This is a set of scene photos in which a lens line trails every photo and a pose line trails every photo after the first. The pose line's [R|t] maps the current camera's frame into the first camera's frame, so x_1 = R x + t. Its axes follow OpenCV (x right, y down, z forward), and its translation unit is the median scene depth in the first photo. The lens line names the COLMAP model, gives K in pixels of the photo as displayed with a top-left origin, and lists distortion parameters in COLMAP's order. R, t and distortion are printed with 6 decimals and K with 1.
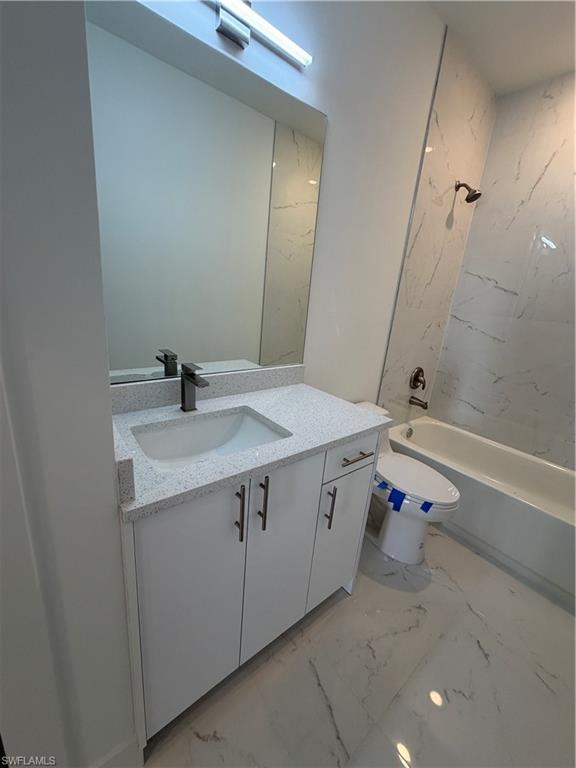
lens RADIAL K [[306.1, 0, 287.1], [0, 306.1, 381.2], [0, 0, 1]] dist [-0.001138, 0.000502]
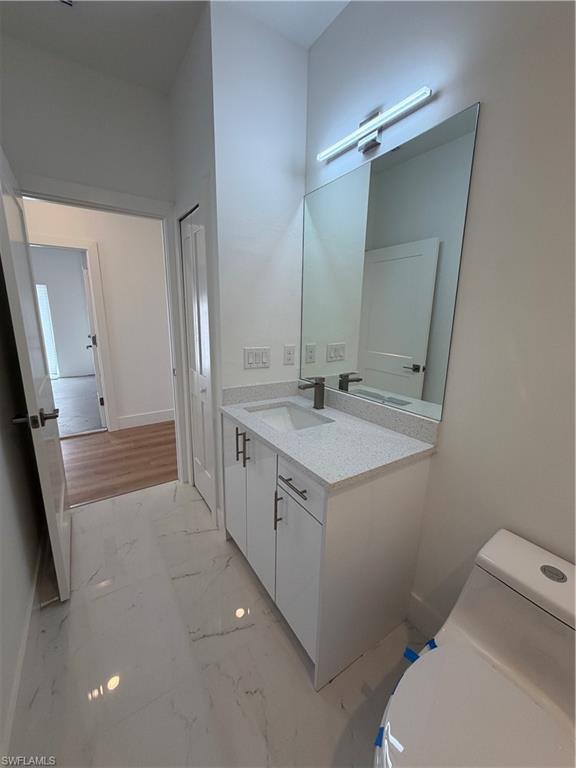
lens RADIAL K [[306.1, 0, 287.1], [0, 306.1, 381.2], [0, 0, 1]] dist [-0.001138, 0.000502]
pose [[-0.108337, 0.123309, -0.986437, 1.137136], [-0.297553, 0.942764, 0.150528, -0.208449], [0.948539, 0.309825, -0.065445, 0.914046]]
